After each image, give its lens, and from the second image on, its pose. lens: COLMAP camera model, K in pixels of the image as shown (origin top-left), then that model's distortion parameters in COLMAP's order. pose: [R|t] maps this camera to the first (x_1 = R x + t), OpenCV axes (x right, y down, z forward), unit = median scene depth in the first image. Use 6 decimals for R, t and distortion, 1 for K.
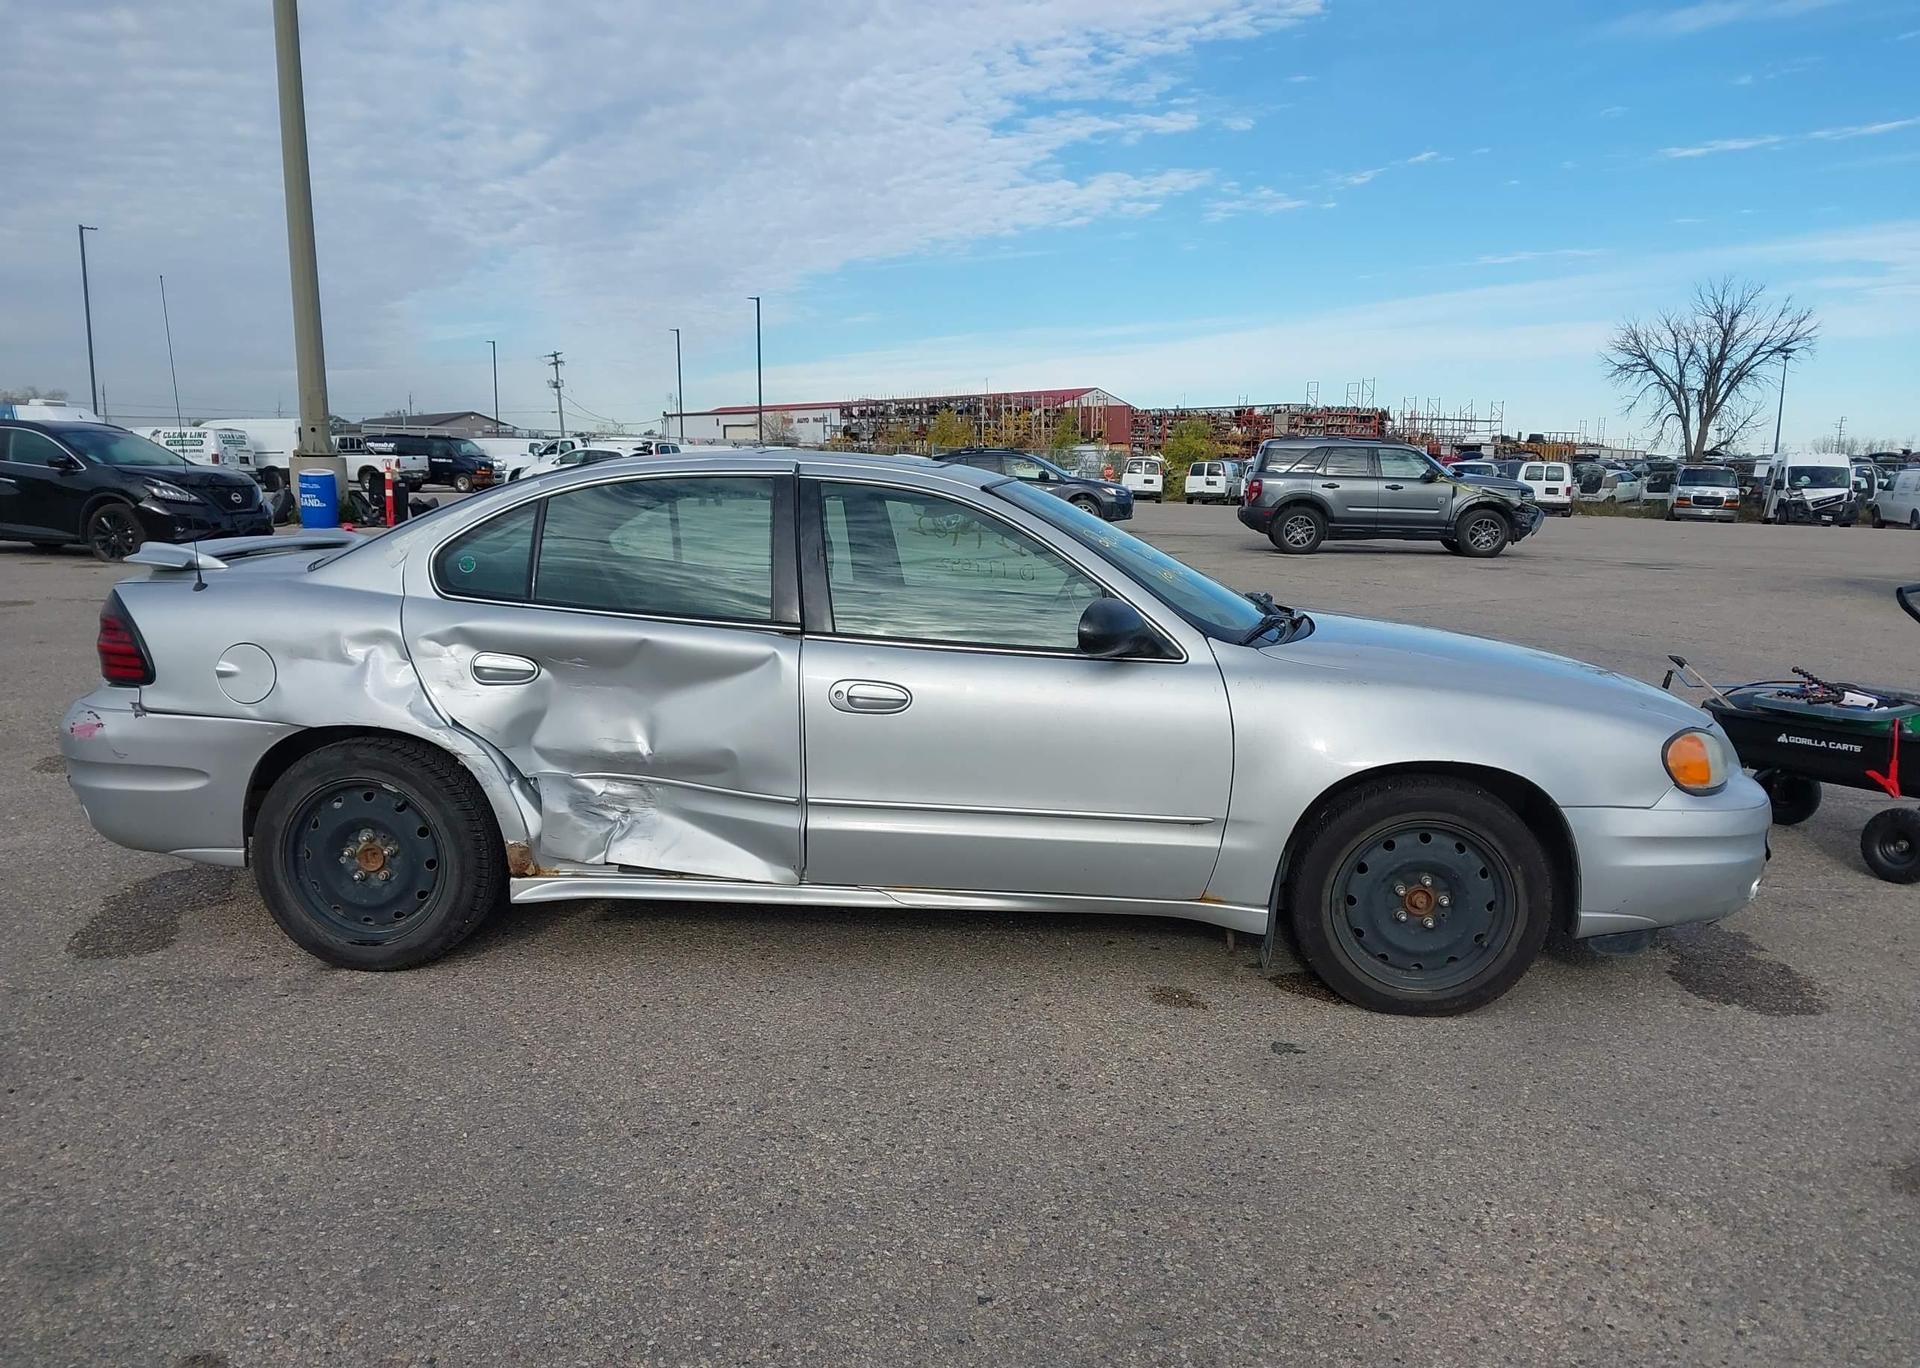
lens RADIAL K [[1528.0, 0, 959.6], [0, 1528.0, 701.3], [0, 0, 1]] dist [0.011188, -0.009242]
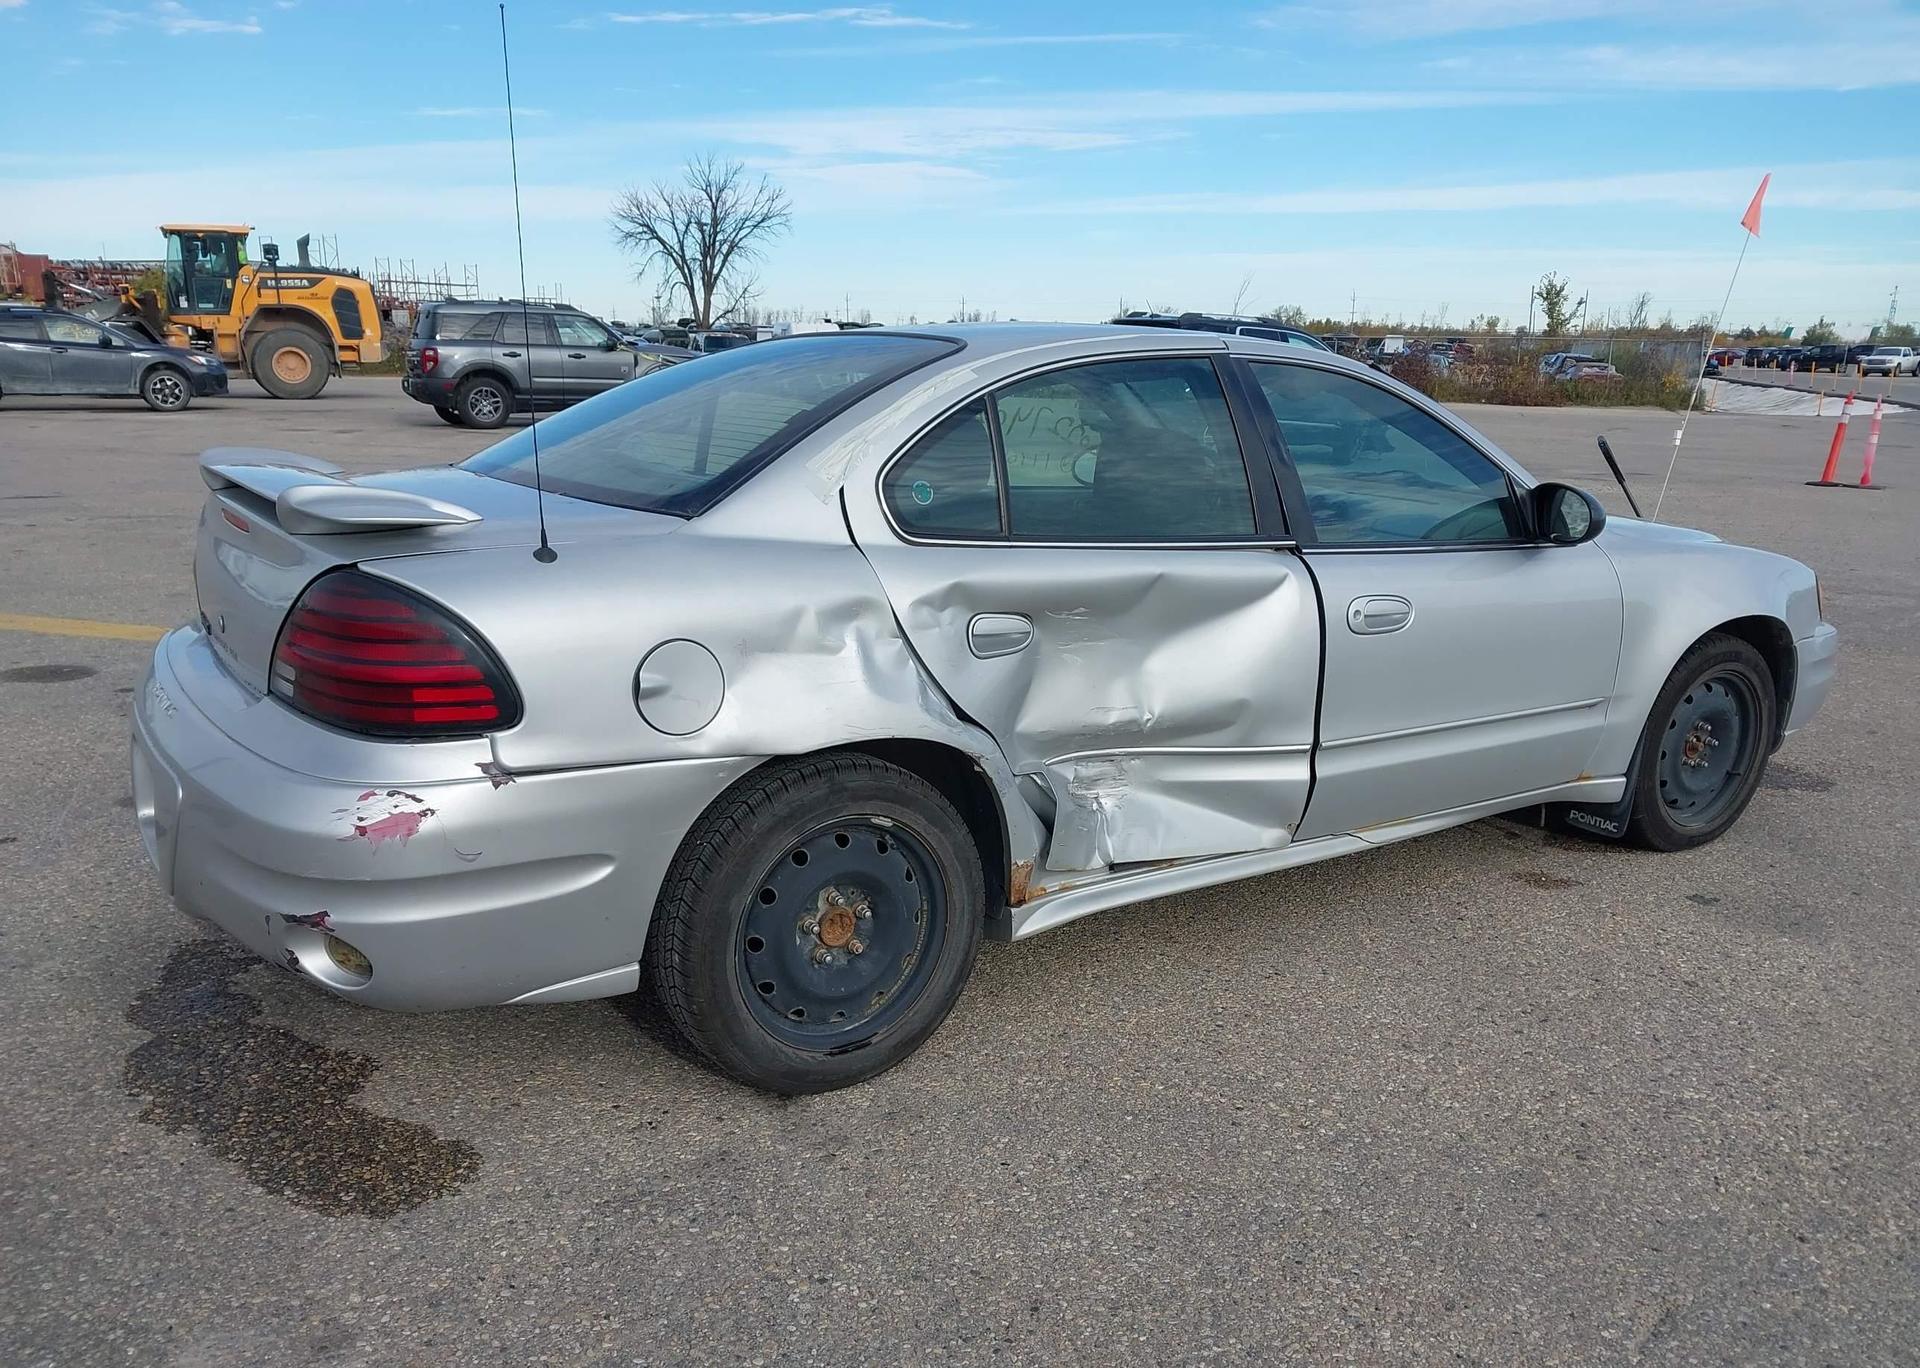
lens RADIAL K [[1528.0, 0, 949.6], [0, 1528.0, 724.0], [0, 0, 1]] dist [0.011188, -0.009242]
pose [[0.788806, -0.149732, 0.596125, -0.120956], [0.090043, 0.987561, 0.128904, -0.011877], [-0.608011, -0.048003, 0.792476, 0.069948]]
